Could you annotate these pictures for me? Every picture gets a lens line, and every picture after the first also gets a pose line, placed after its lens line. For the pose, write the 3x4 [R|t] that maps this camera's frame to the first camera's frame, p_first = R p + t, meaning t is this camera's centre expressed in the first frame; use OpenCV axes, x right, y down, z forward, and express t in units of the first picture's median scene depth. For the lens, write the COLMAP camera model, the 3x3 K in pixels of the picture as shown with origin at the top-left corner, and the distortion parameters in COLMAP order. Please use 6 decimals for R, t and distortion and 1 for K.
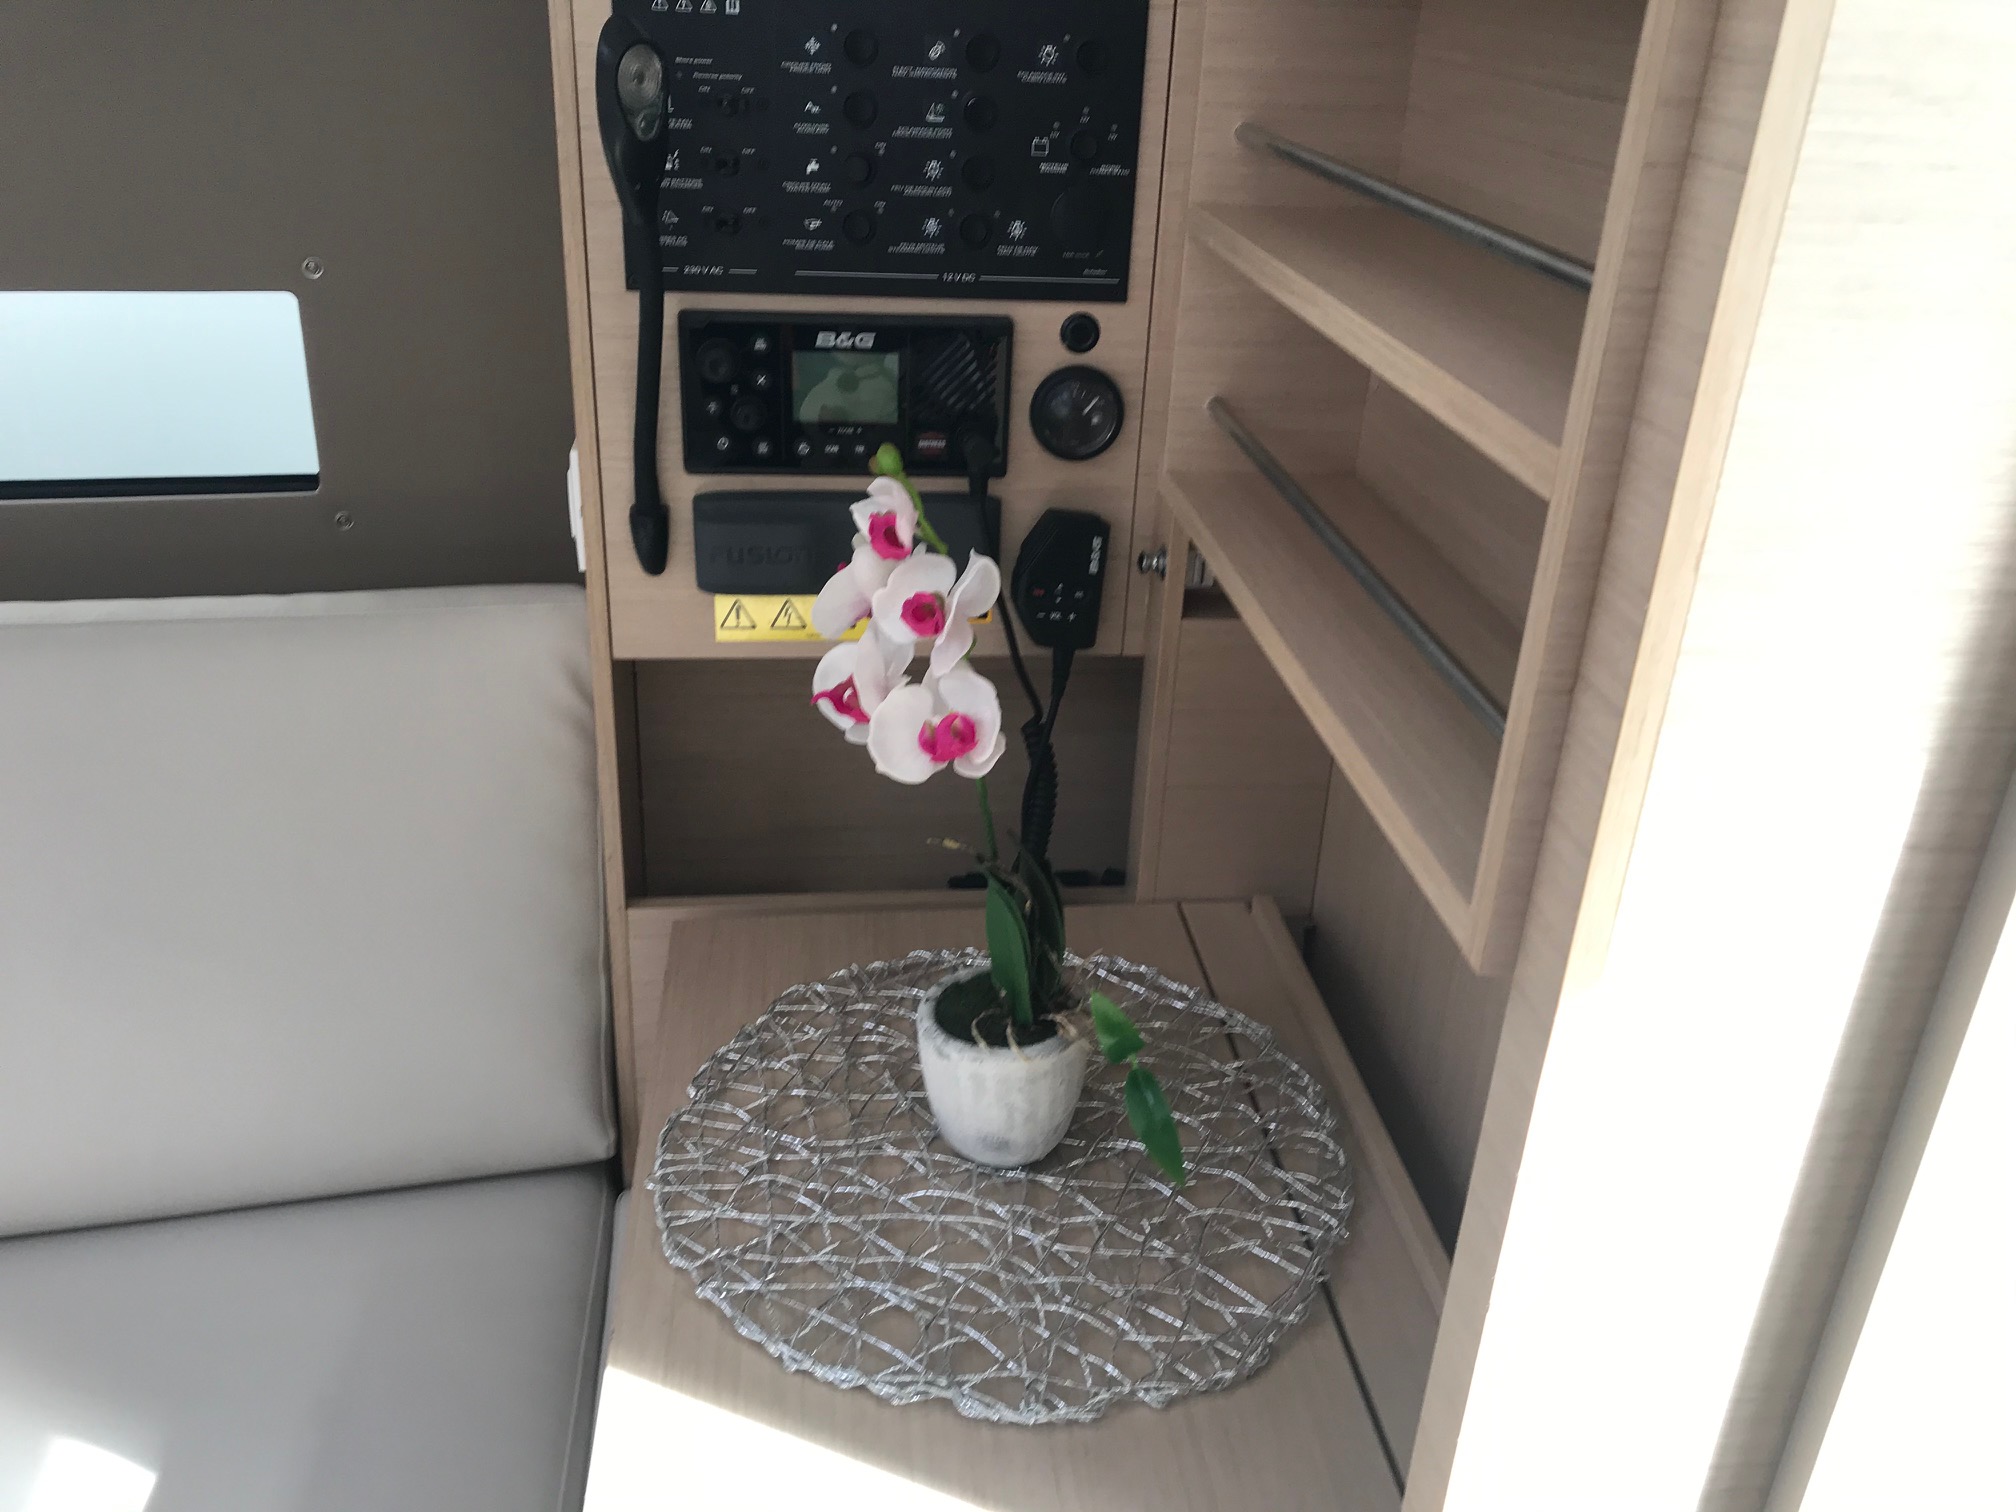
lens RADIAL K [[1657.9, 0, 1008.0], [0, 1657.9, 756.0], [0, 0, 1]] dist [0.126085, -0.219829]
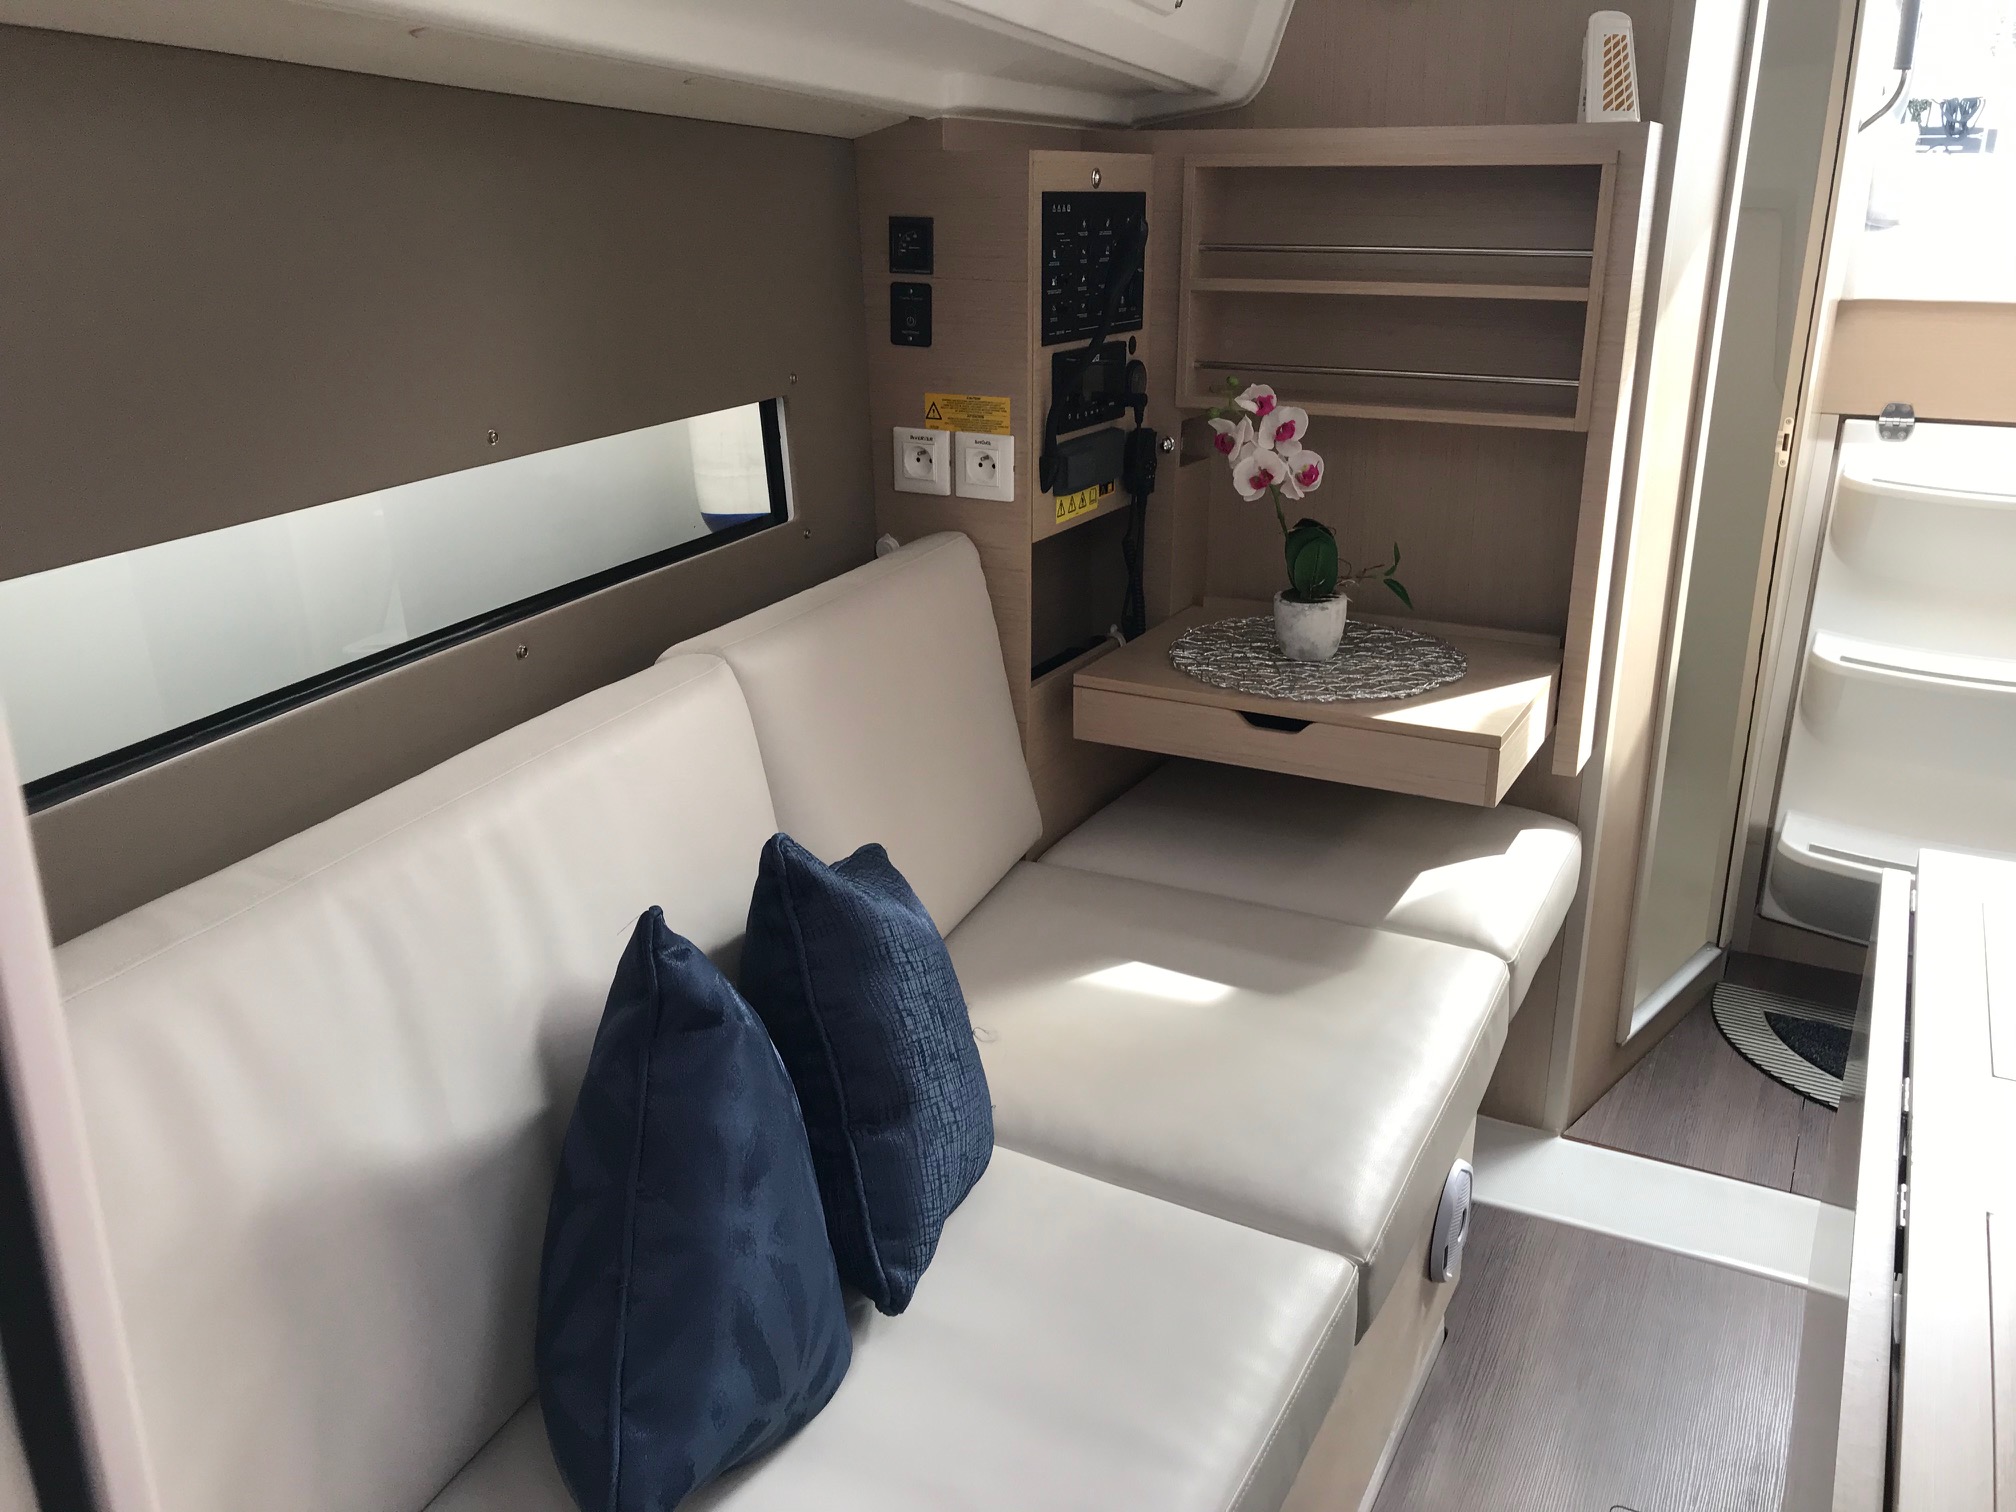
lens RADIAL K [[1657.9, 0, 1008.0], [0, 1657.9, 756.0], [0, 0, 1]] dist [0.126085, -0.219829]
pose [[0.565284, -0.302403, 0.767468, -1.914067], [0.376988, 0.922243, 0.085715, -0.004407], [-0.733713, 0.240873, 0.635331, -0.148155]]
